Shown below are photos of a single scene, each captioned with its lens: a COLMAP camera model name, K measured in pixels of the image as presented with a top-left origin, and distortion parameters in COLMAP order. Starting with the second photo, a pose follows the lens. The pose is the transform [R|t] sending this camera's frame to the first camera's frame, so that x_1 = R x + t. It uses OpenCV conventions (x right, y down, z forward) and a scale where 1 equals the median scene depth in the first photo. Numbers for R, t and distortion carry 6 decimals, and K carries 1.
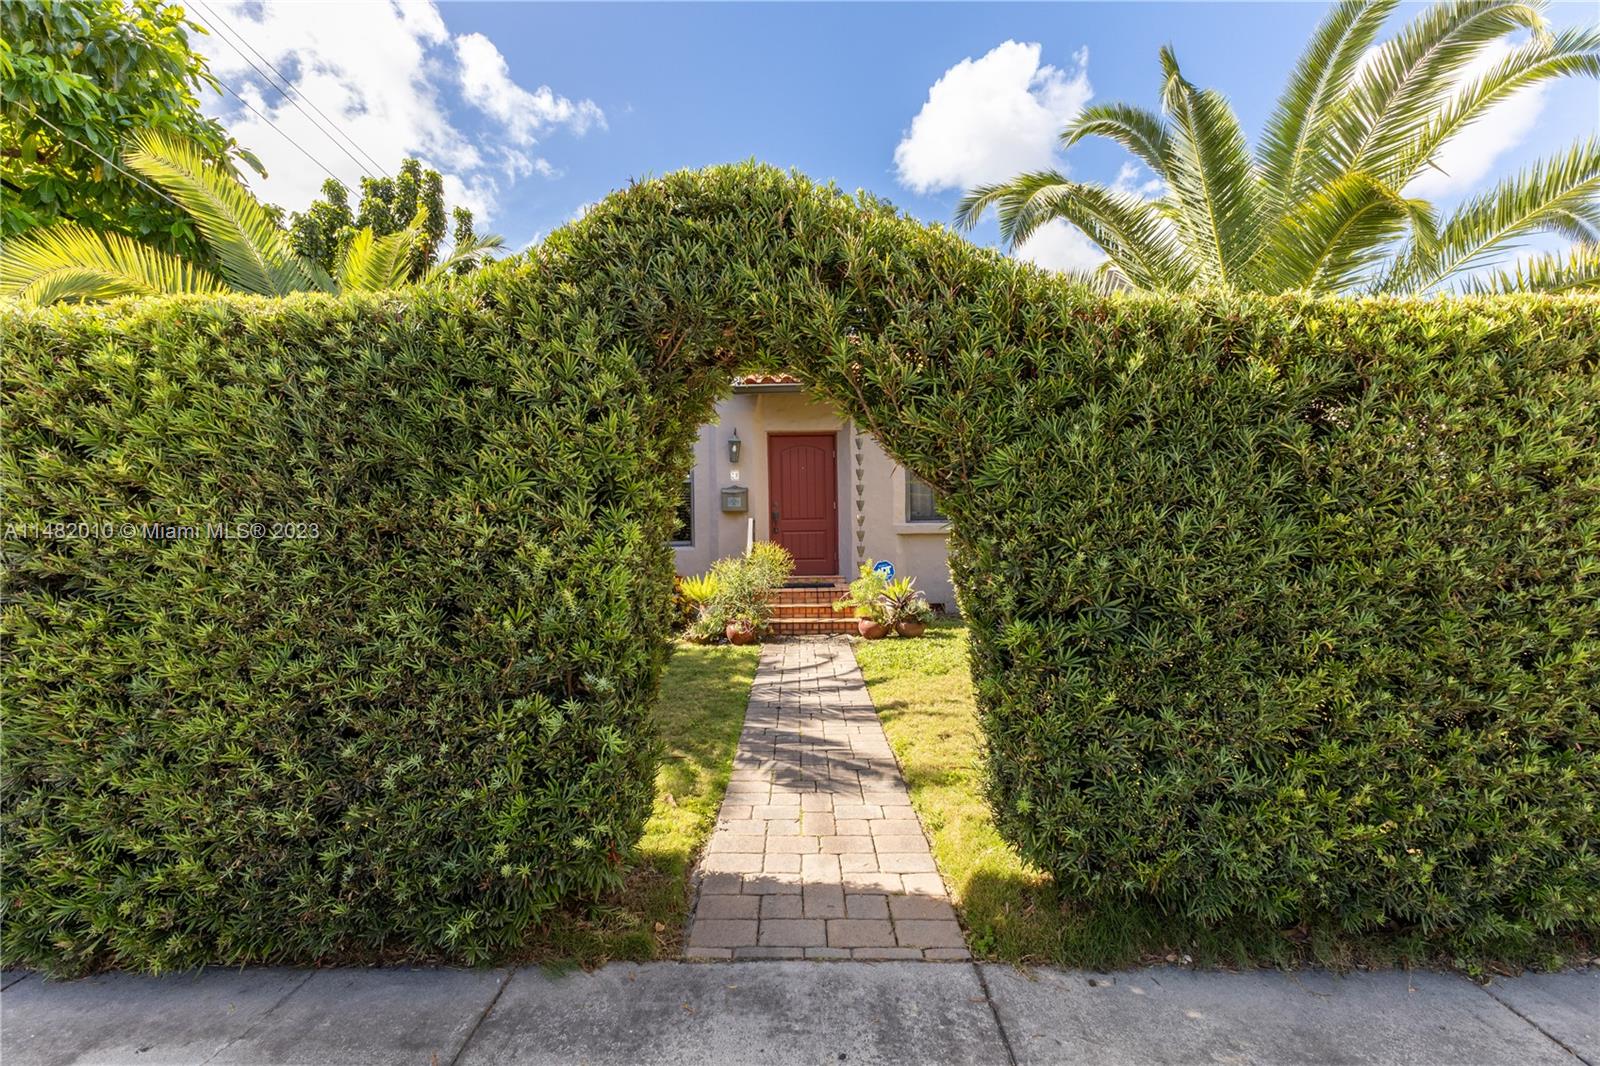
lens RADIAL K [[698.2, 0, 785.4], [0, 698.2, 530.2], [0, 0, 1]] dist [0.008616, 0.001334]
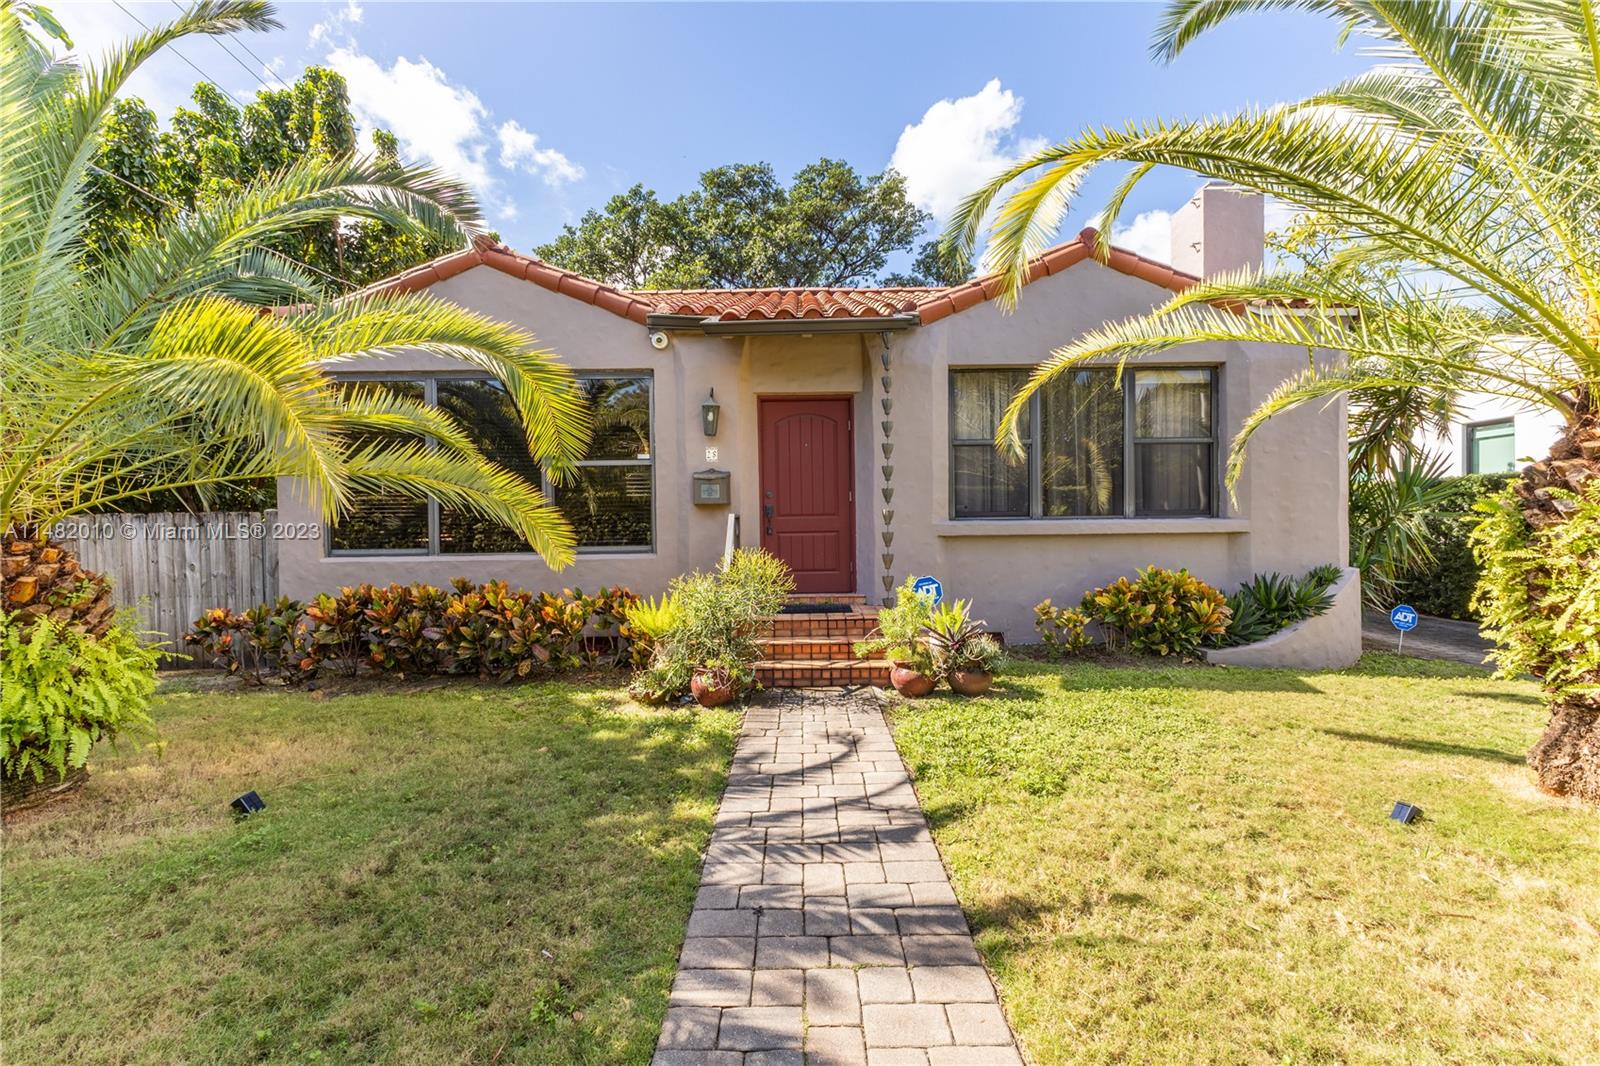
lens RADIAL K [[698.2, 0, 792.8], [0, 698.2, 528.8], [0, 0, 1]] dist [0.008616, 0.001334]
pose [[0.999974, -0.000243, 0.007199, 0.006796], [0.000254, 0.999999, -0.001615, -0.001292], [-0.007199, 0.001617, 0.999973, 0.338597]]
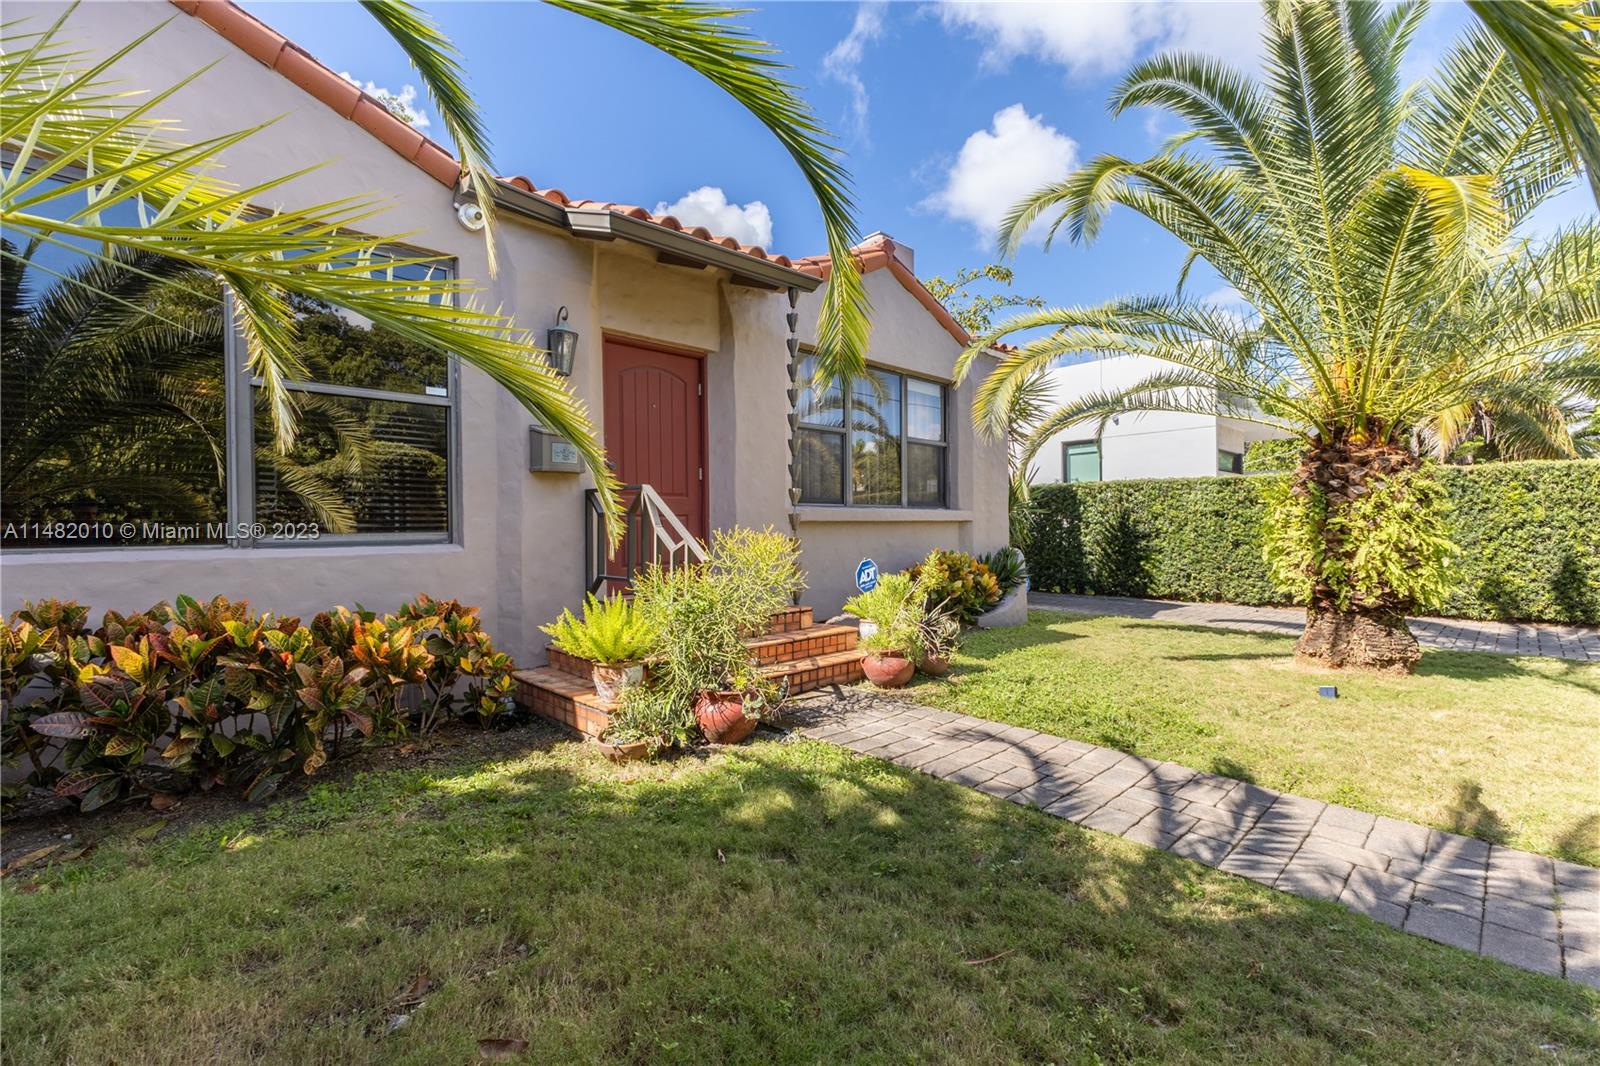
lens RADIAL K [[698.2, 0, 800.7], [0, 698.2, 532.7], [0, 0, 1]] dist [0.008616, 0.001334]
pose [[0.713442, -0.000438, 0.700714, -0.356295], [0.006144, 0.999965, -0.005630, 0.023648], [-0.700687, 0.008322, 0.713420, 0.613769]]
